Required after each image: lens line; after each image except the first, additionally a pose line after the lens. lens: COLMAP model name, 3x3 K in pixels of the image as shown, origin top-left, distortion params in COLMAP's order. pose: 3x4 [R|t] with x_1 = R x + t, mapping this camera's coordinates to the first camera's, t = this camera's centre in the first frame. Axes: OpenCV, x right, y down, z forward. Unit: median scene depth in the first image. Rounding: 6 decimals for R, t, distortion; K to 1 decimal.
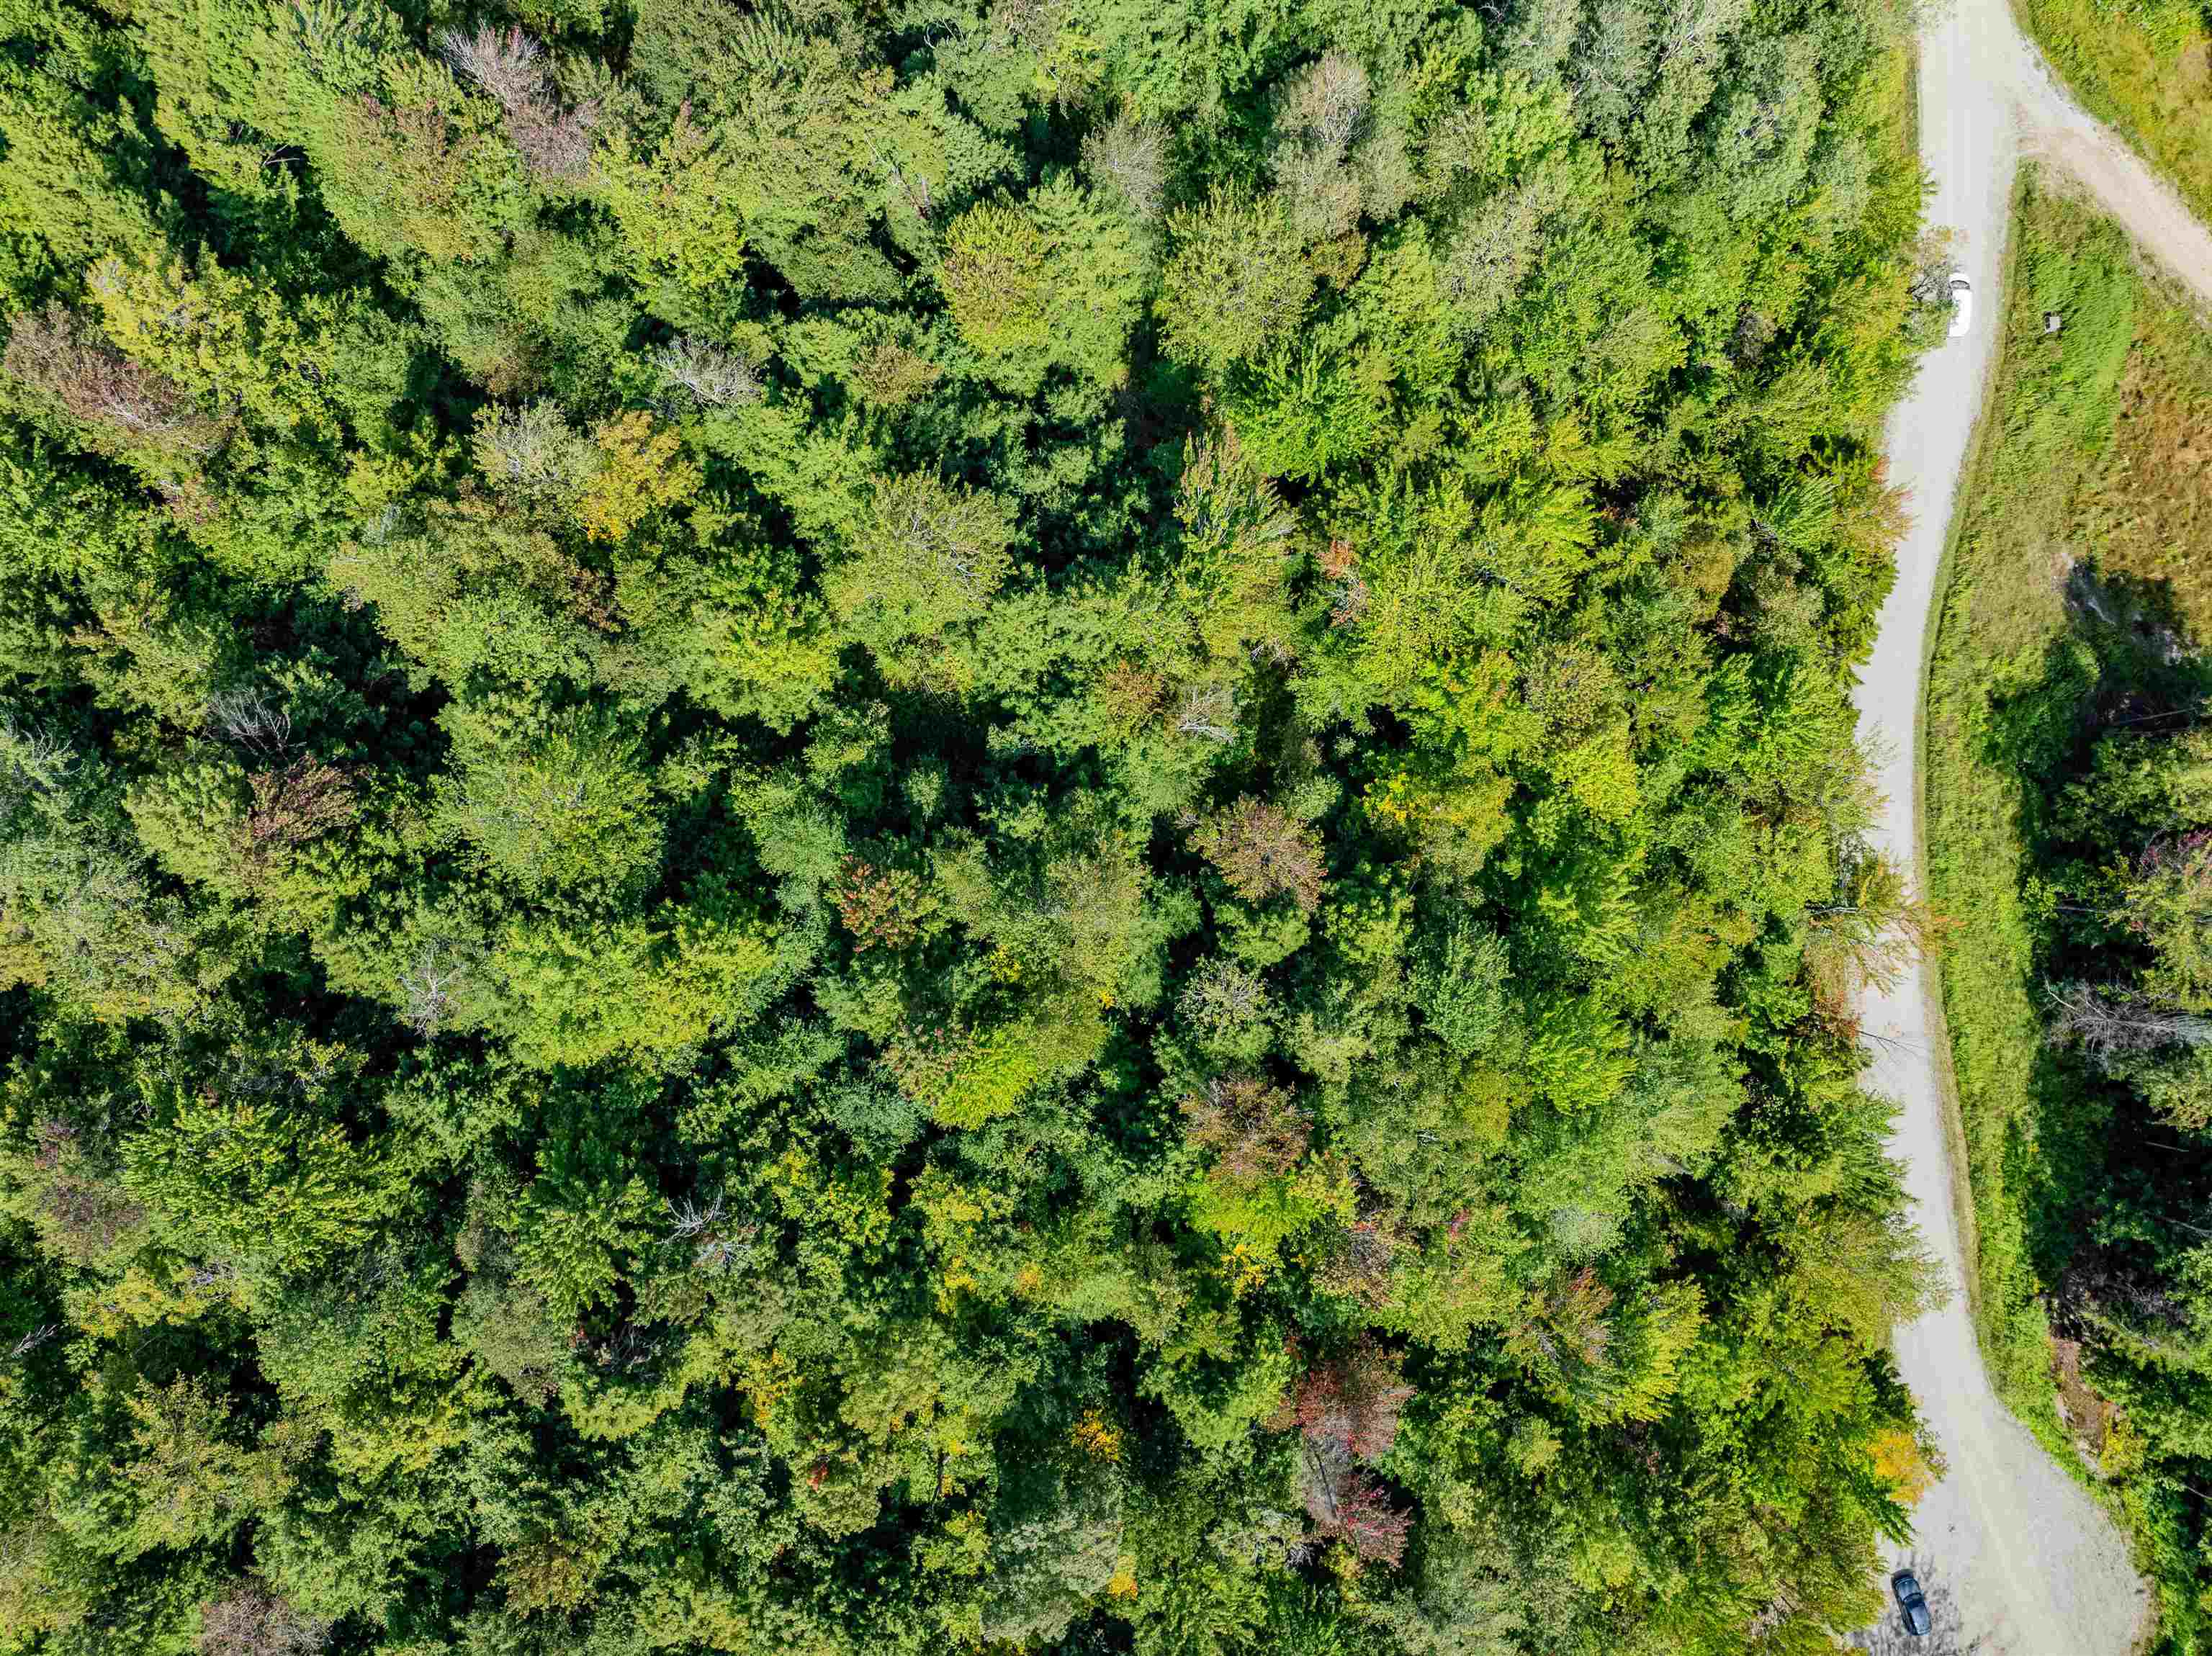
lens RADIAL K [[1597.1, 0, 1106.0], [0, 1597.1, 828.0], [0, 0, 1]] dist [-0.041460, 0.005446]
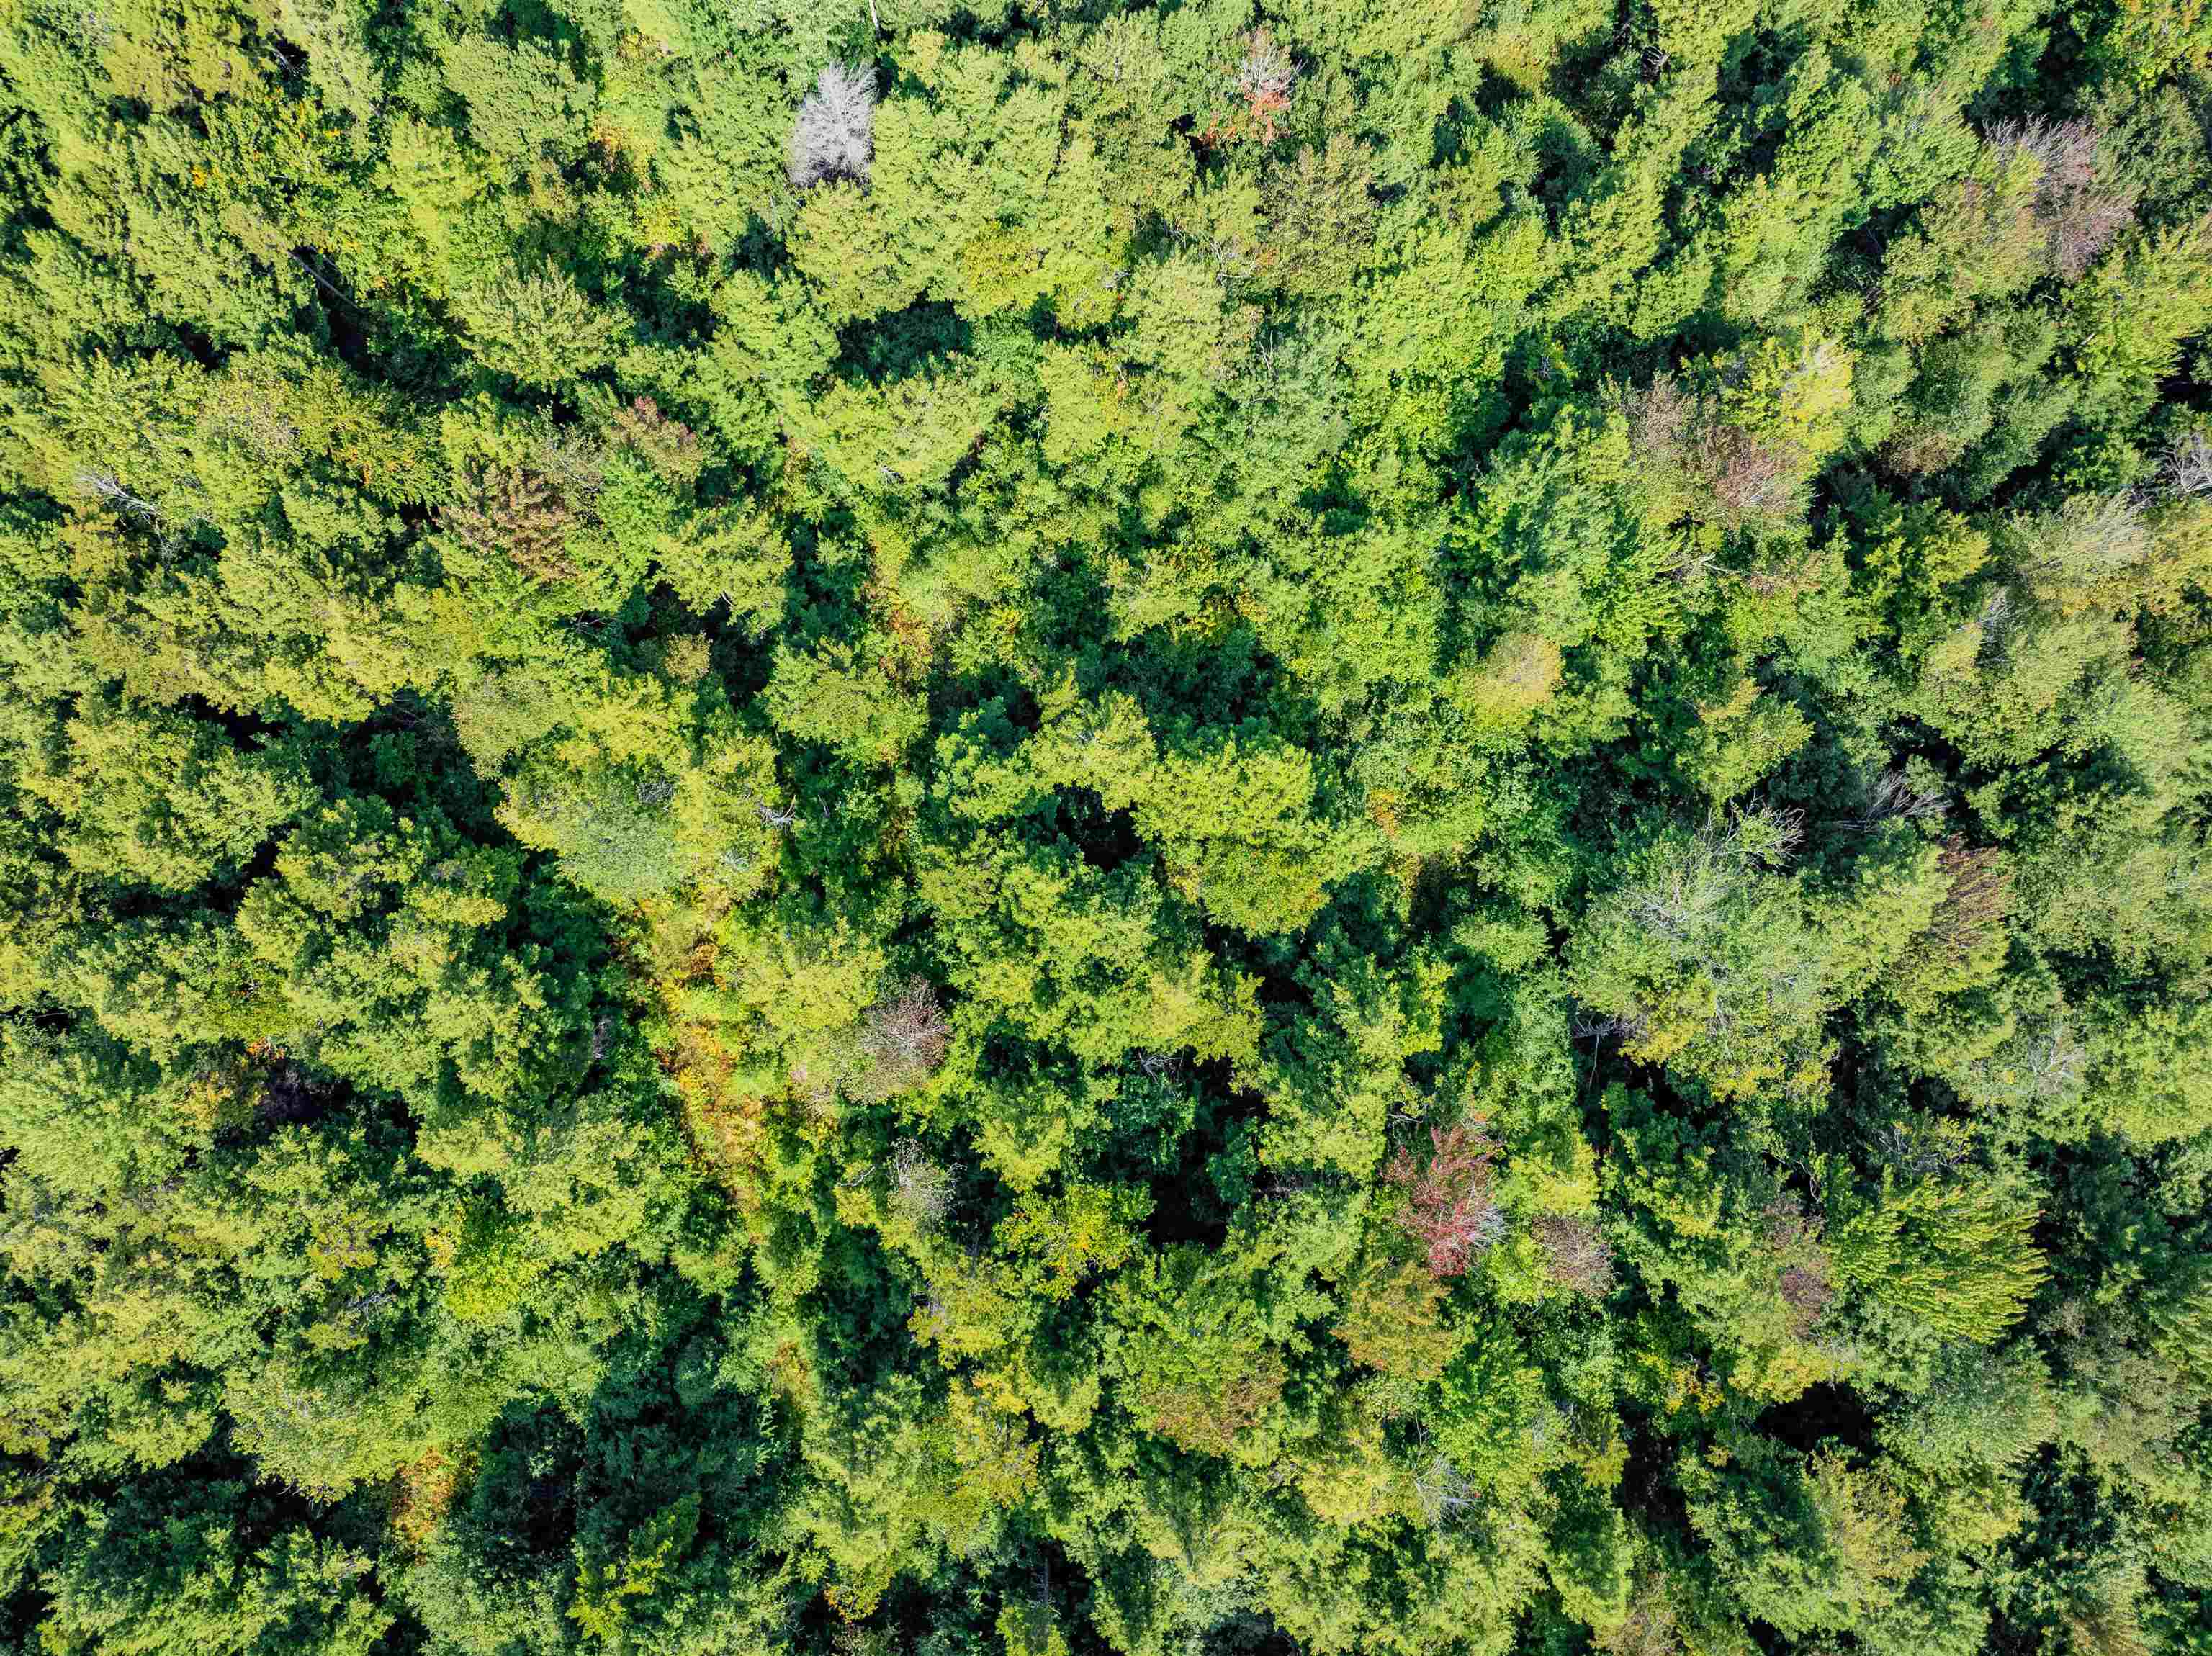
lens RADIAL K [[1597.1, 0, 1106.0], [0, 1597.1, 828.0], [0, 0, 1]] dist [-0.041460, 0.005446]
pose [[0.999715, 0.019920, -0.013188, -0.926556], [-0.020125, 0.999676, -0.015588, -0.021097], [0.012873, 0.015849, 0.999792, -0.018046]]
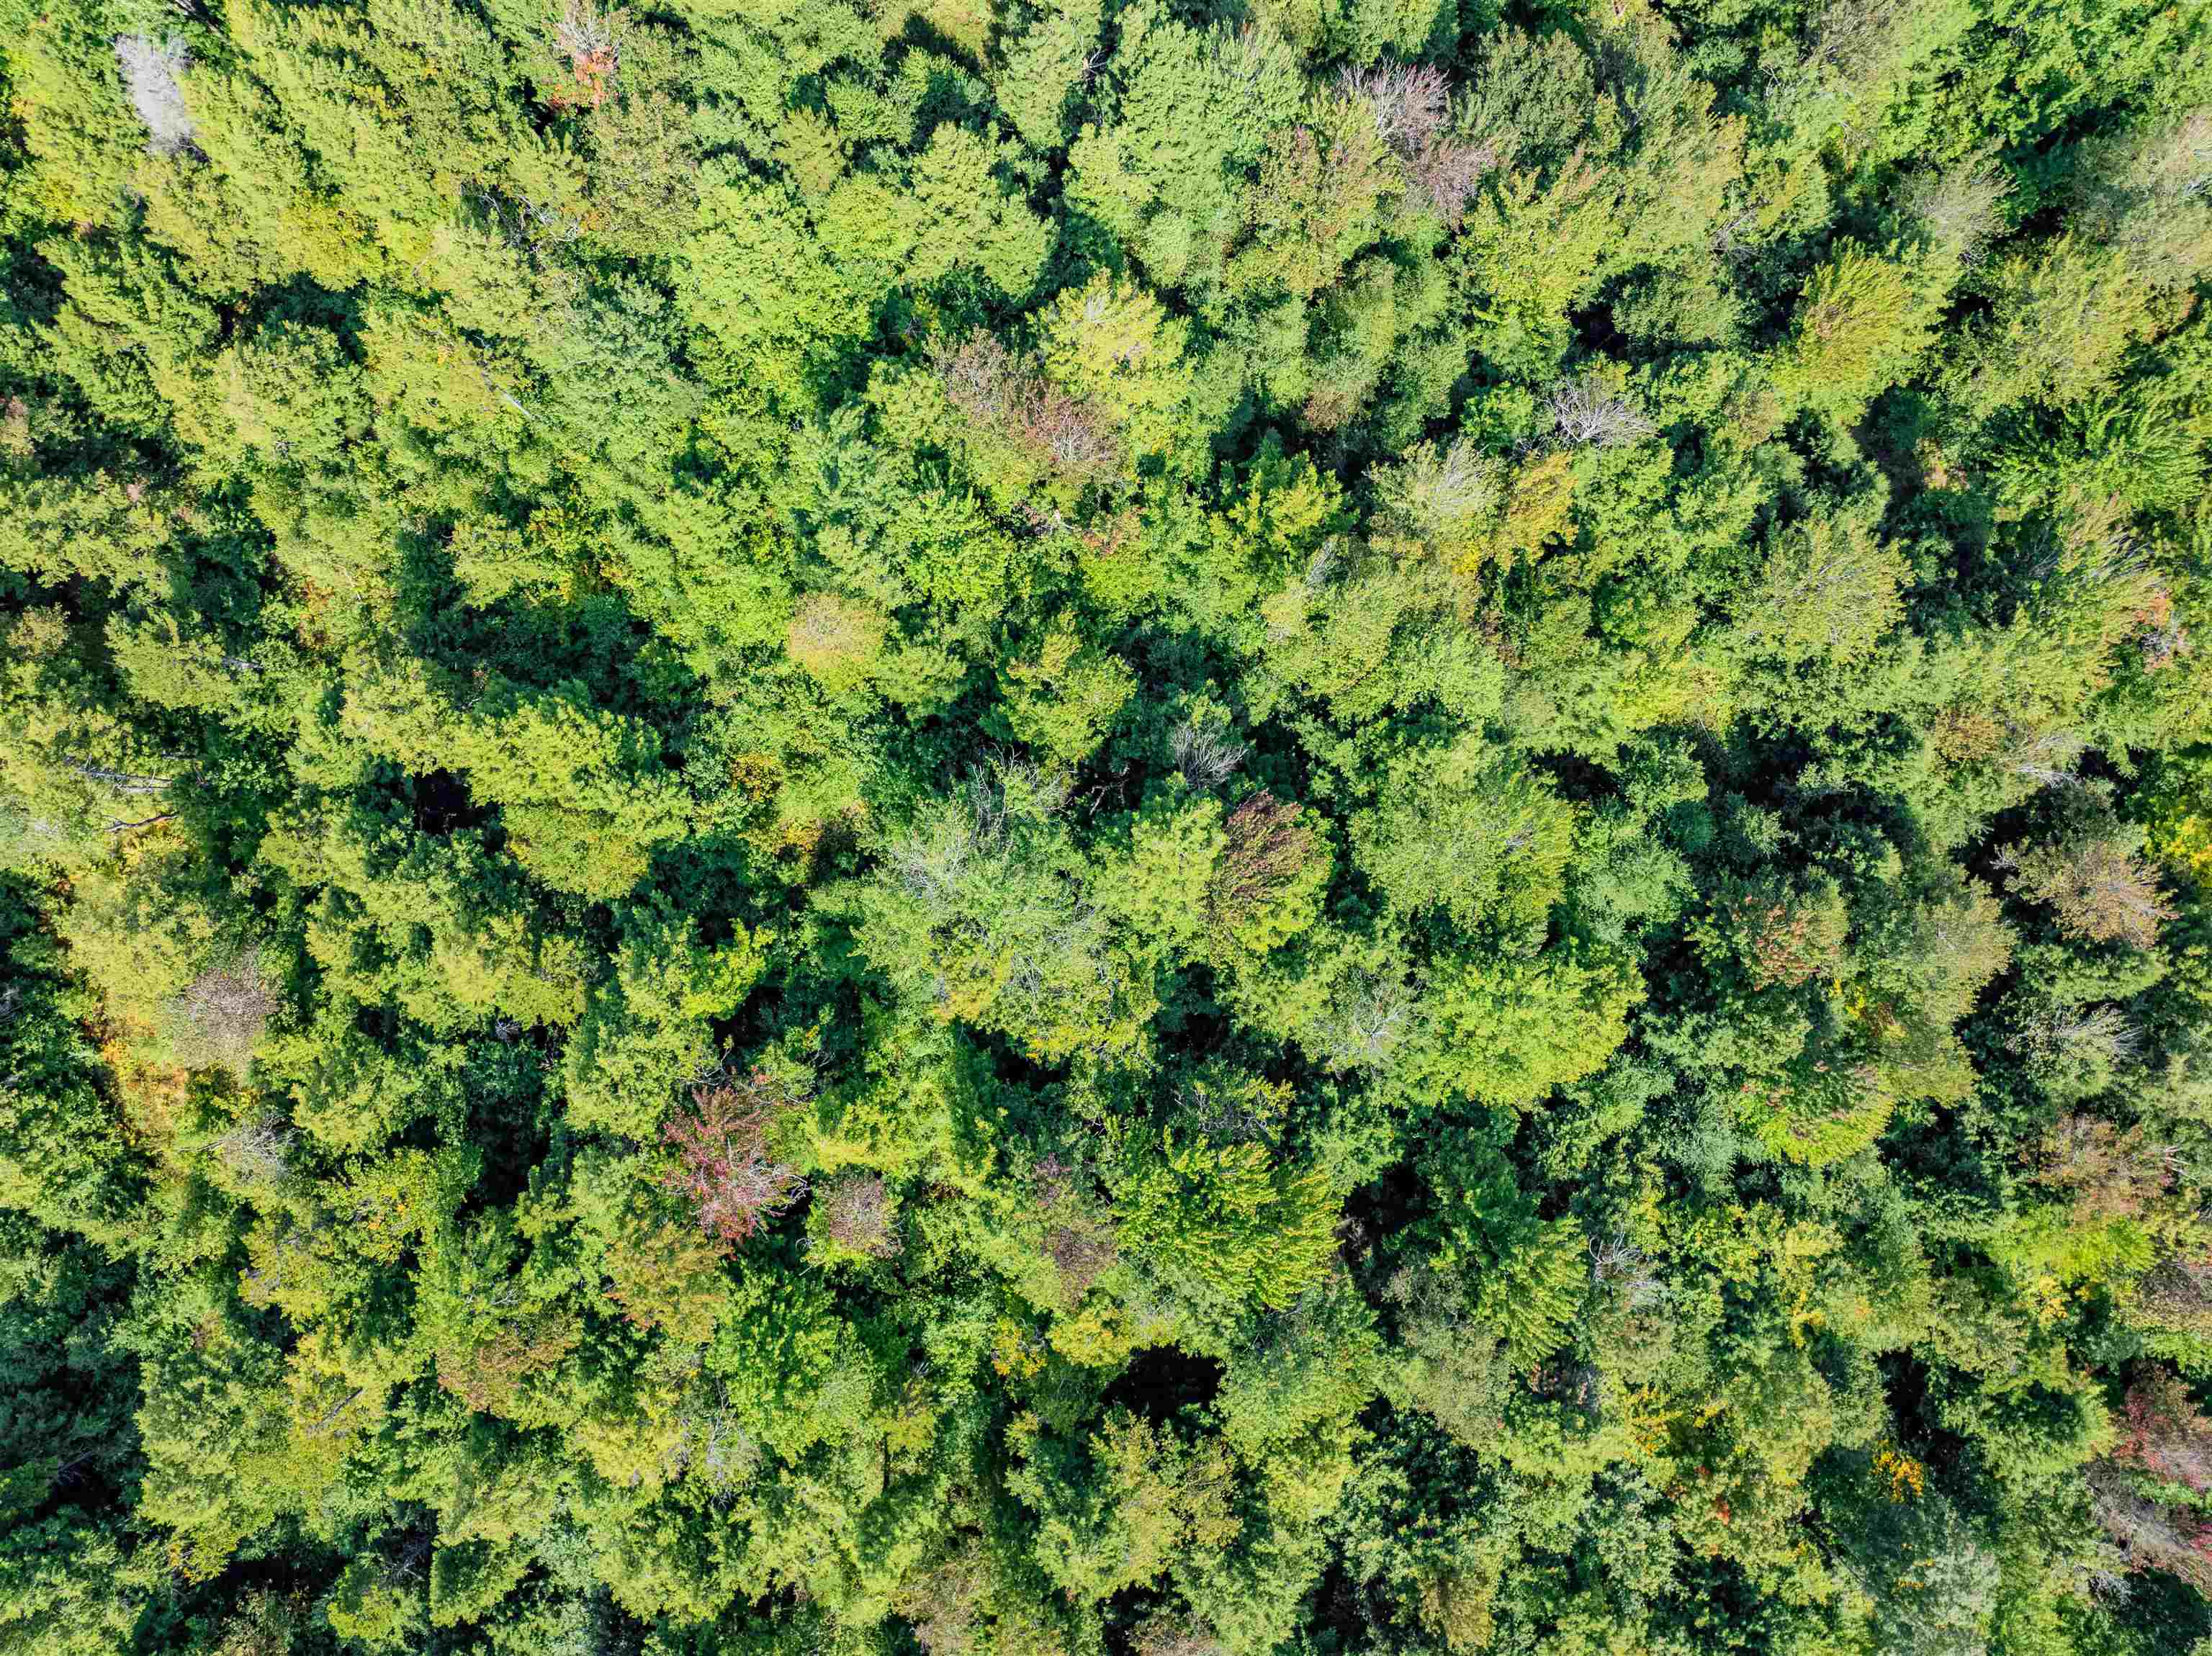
lens RADIAL K [[1611.0, 0, 1106.0], [0, 1611.0, 828.0], [0, 0, 1]] dist [-0.055975, 0.008881]
pose [[0.999901, 0.011025, -0.008786, -0.533150], [-0.011095, 0.999906, -0.008011, -0.012240], [0.008696, 0.008108, 0.999929, -0.013516]]
